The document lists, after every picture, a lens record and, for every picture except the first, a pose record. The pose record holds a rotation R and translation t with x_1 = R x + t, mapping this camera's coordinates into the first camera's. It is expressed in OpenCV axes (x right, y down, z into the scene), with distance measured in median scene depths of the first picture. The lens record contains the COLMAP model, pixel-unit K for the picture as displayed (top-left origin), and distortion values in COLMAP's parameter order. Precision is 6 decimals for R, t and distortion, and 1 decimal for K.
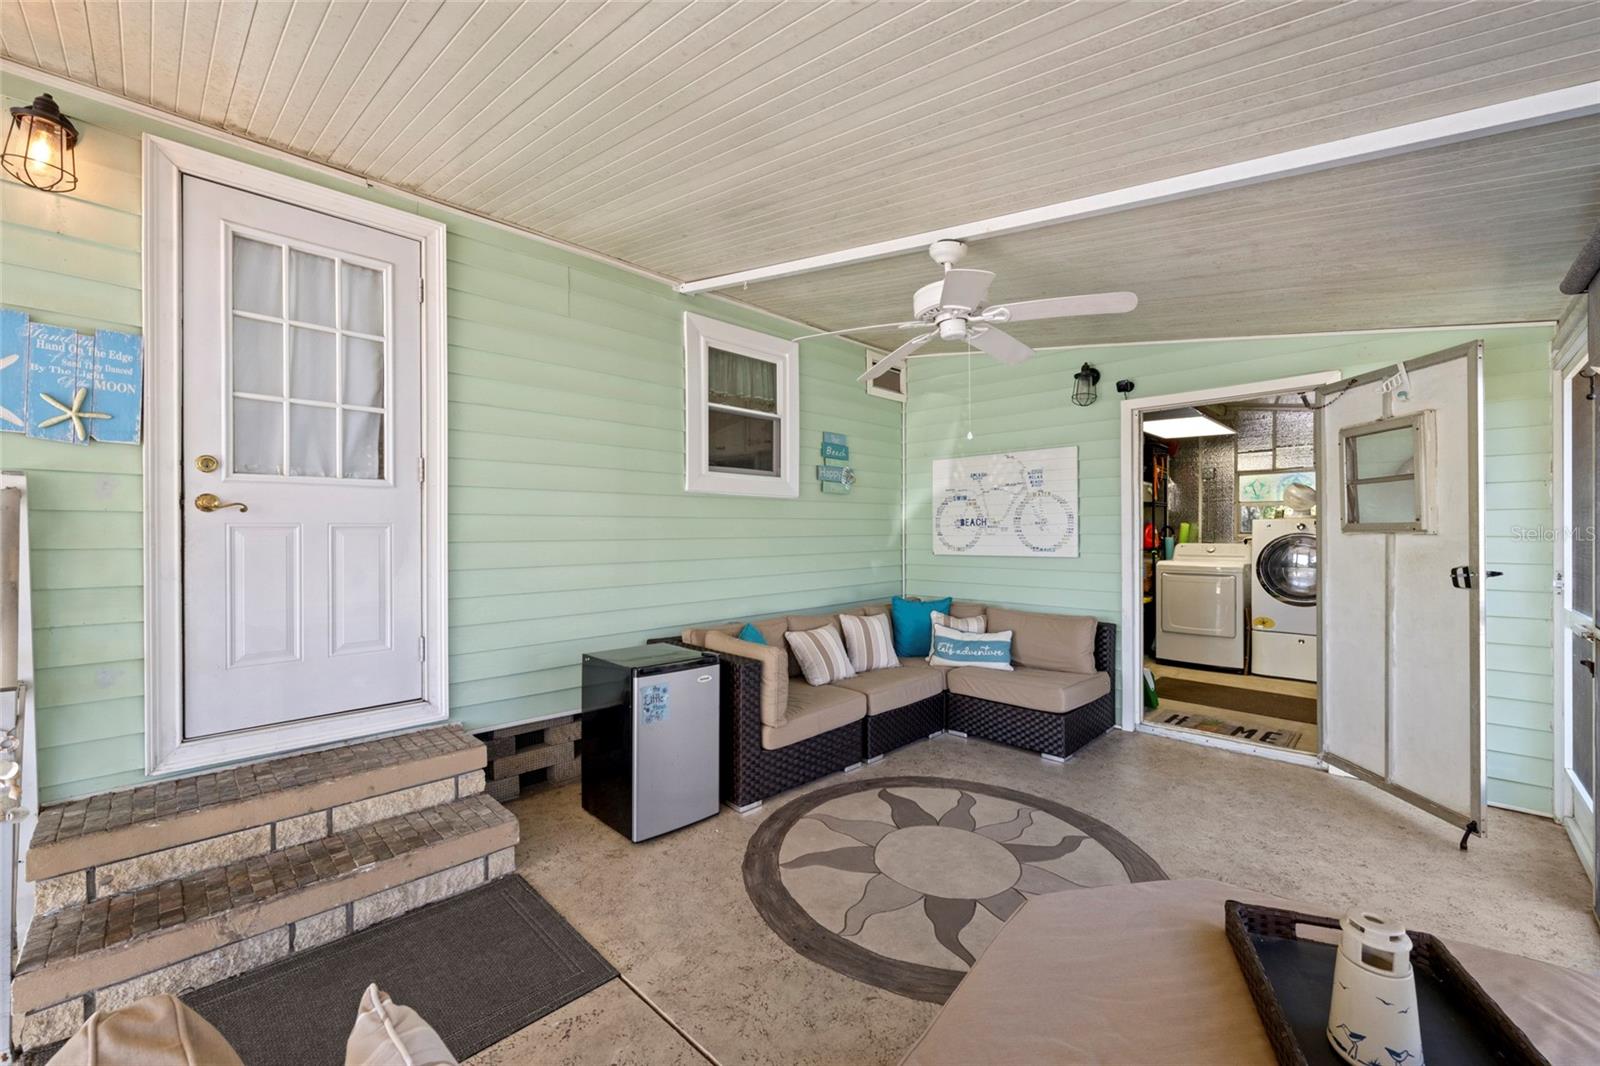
lens RADIAL K [[635.1, 0, 798.5], [0, 635.1, 532.8], [0, 0, 1]] dist [-0.001857, -0.000261]
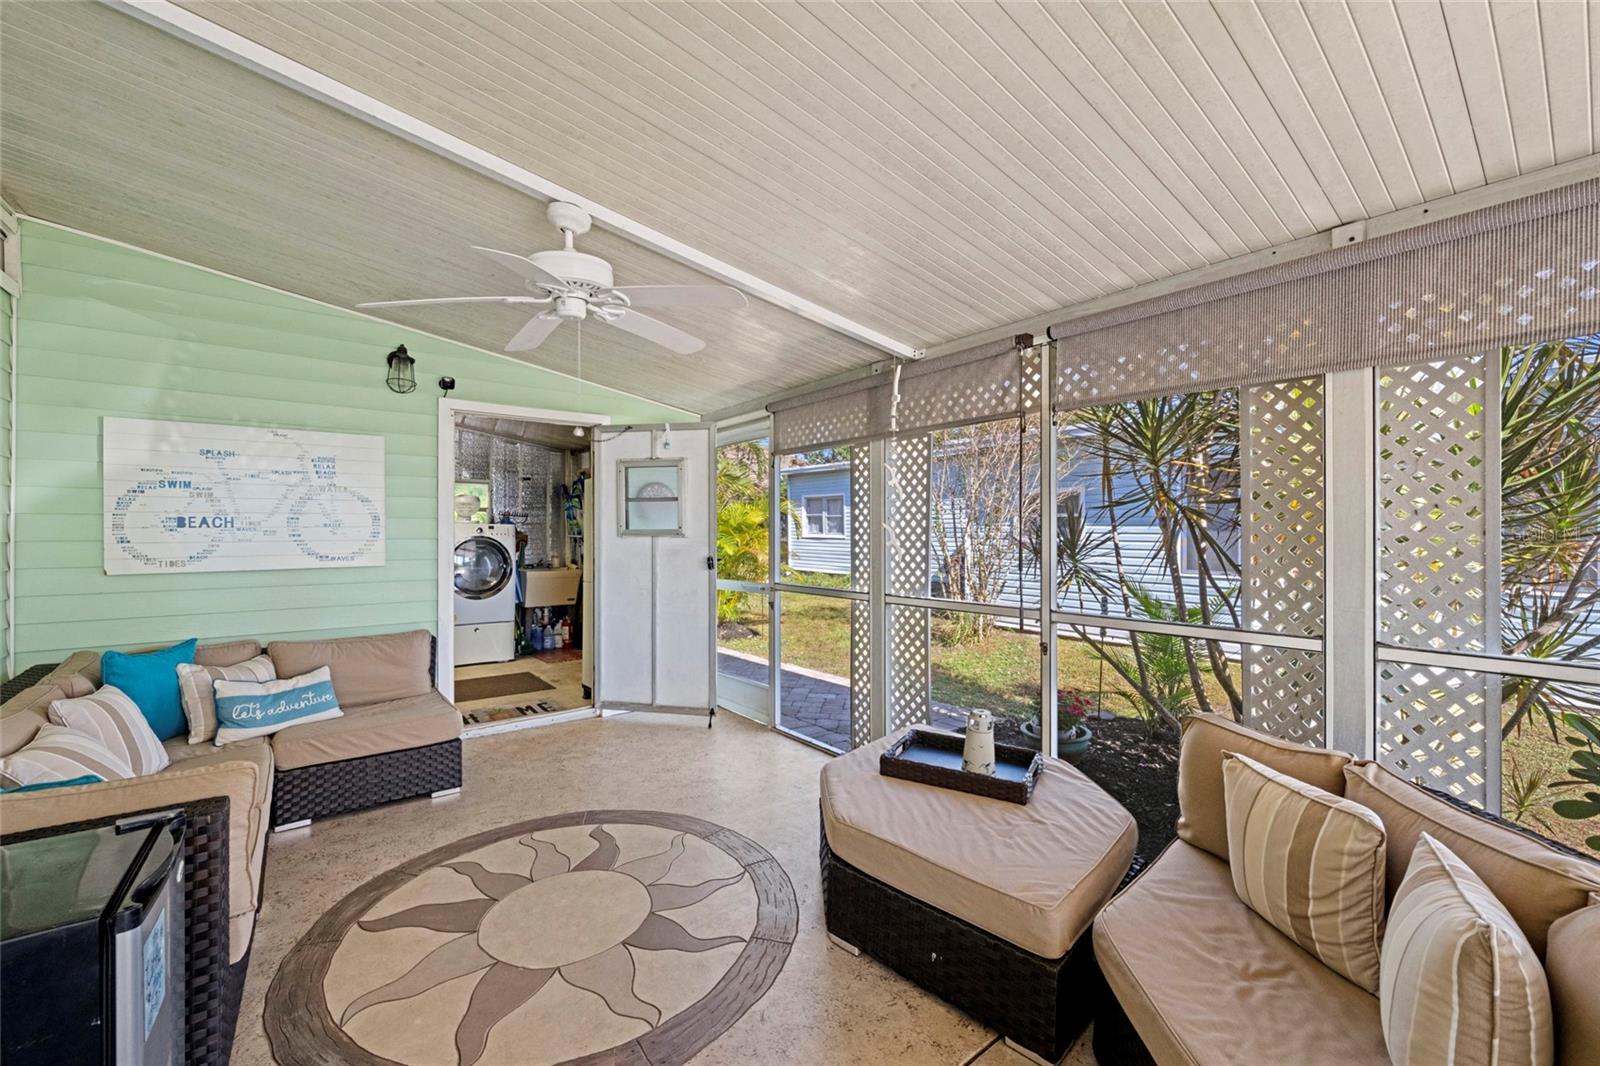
lens RADIAL K [[635.1, 0, 798.5], [0, 635.1, 532.8], [0, 0, 1]] dist [-0.001857, -0.000261]
pose [[0.129251, 0.001986, 0.991610, -0.386743], [0.002328, 0.999995, -0.002306, -0.003227], [-0.991609, 0.002607, 0.129245, 0.374681]]
